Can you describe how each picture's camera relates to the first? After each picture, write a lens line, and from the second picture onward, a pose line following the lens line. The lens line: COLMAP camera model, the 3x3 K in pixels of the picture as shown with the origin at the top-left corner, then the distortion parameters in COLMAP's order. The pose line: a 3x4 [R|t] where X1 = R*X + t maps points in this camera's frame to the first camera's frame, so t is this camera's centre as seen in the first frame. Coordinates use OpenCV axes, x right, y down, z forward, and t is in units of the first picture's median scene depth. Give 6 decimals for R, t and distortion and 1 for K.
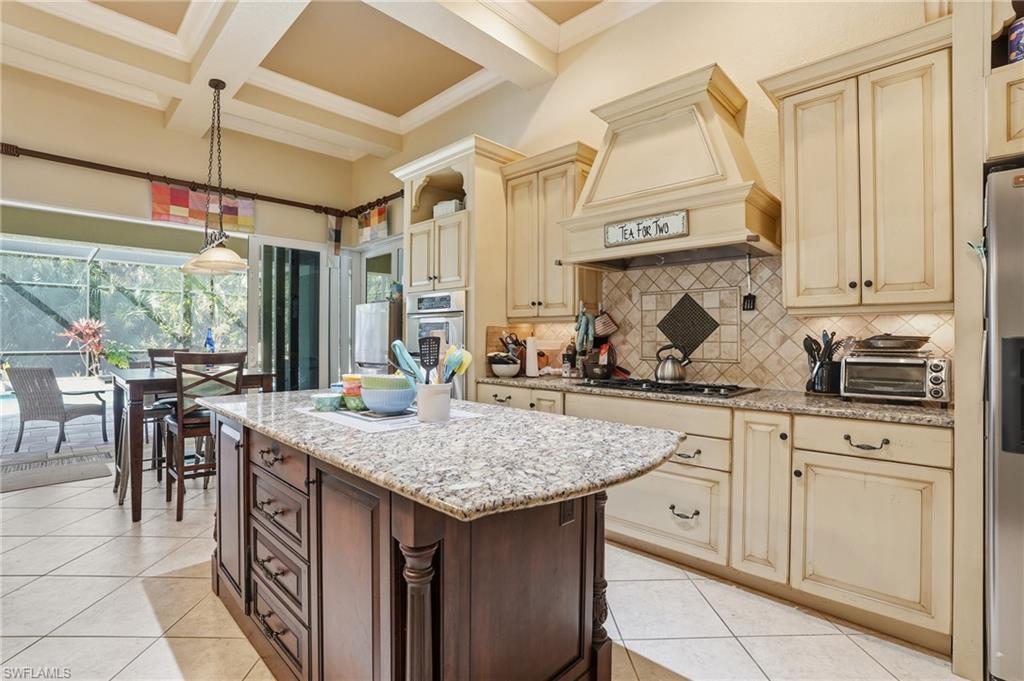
lens RADIAL K [[473.3, 0, 504.3], [0, 473.3, 338.2], [0, 0, 1]] dist [-0.037090, 0.001217]
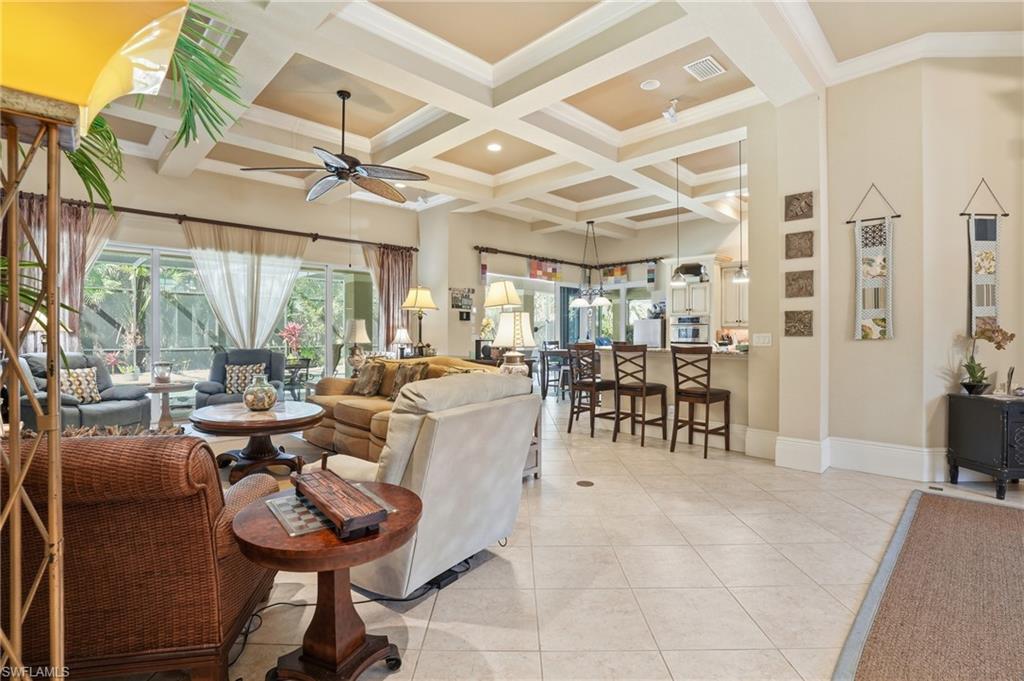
lens RADIAL K [[473.3, 0, 522.2], [0, 473.3, 339.0], [0, 0, 1]] dist [-0.037090, 0.001217]
pose [[0.999933, -0.003946, 0.010865, -1.030721], [0.003868, 0.999967, 0.007182, -0.001173], [-0.010893, -0.007139, 0.999915, -1.359001]]
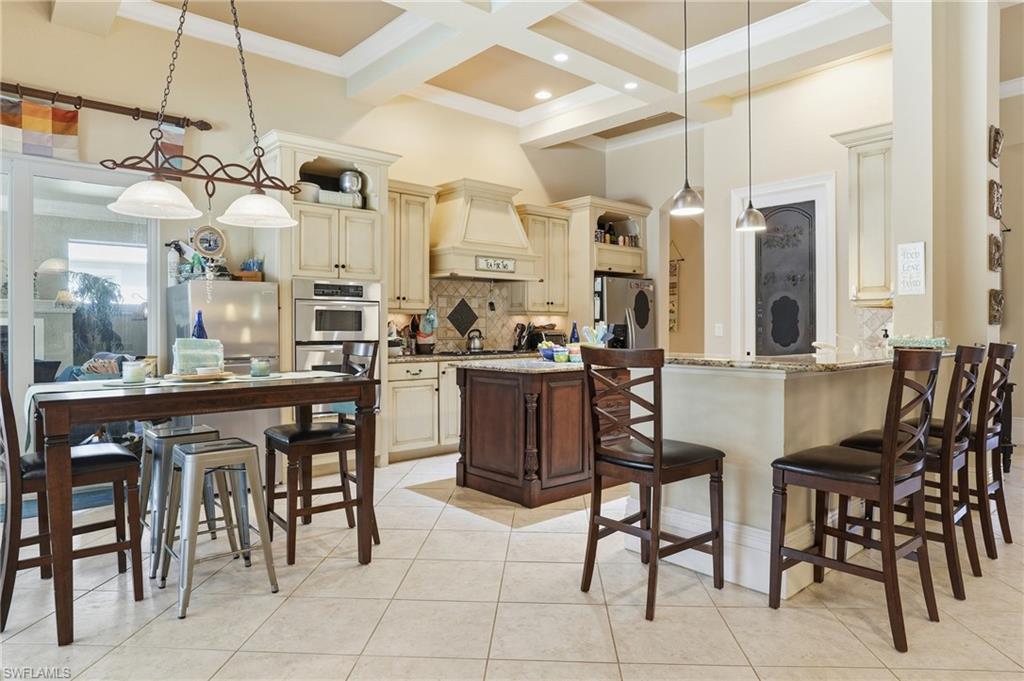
lens RADIAL K [[617.4, 0, 516.0], [0, 617.4, 333.5], [0, 0, 1]] dist [-0.041841, 0.001422]
pose [[0.064812, -0.014262, 0.997796, -1.476349], [0.002716, 0.999897, 0.014115, -0.001090], [-0.997894, 0.001795, 0.064844, 0.556519]]
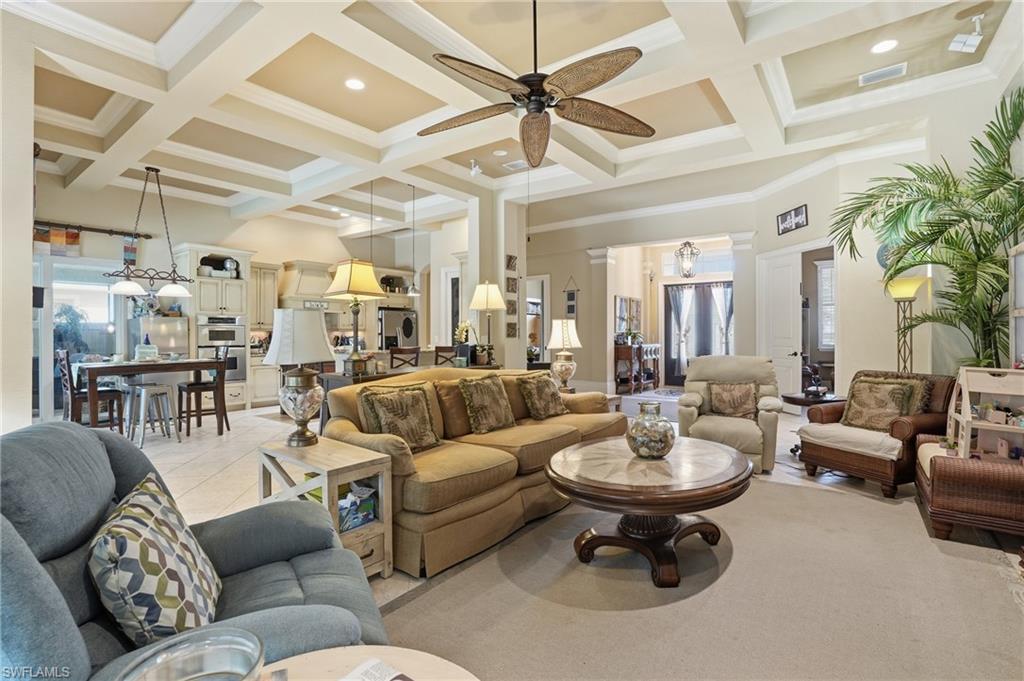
lens RADIAL K [[473.3, 0, 503.4], [0, 473.3, 336.7], [0, 0, 1]] dist [-0.037090, 0.001217]
pose [[-0.122133, -0.009004, 0.992473, -2.348006], [0.004492, 0.999944, 0.009625, -0.019787], [-0.992504, 0.005634, -0.122085, 0.052721]]
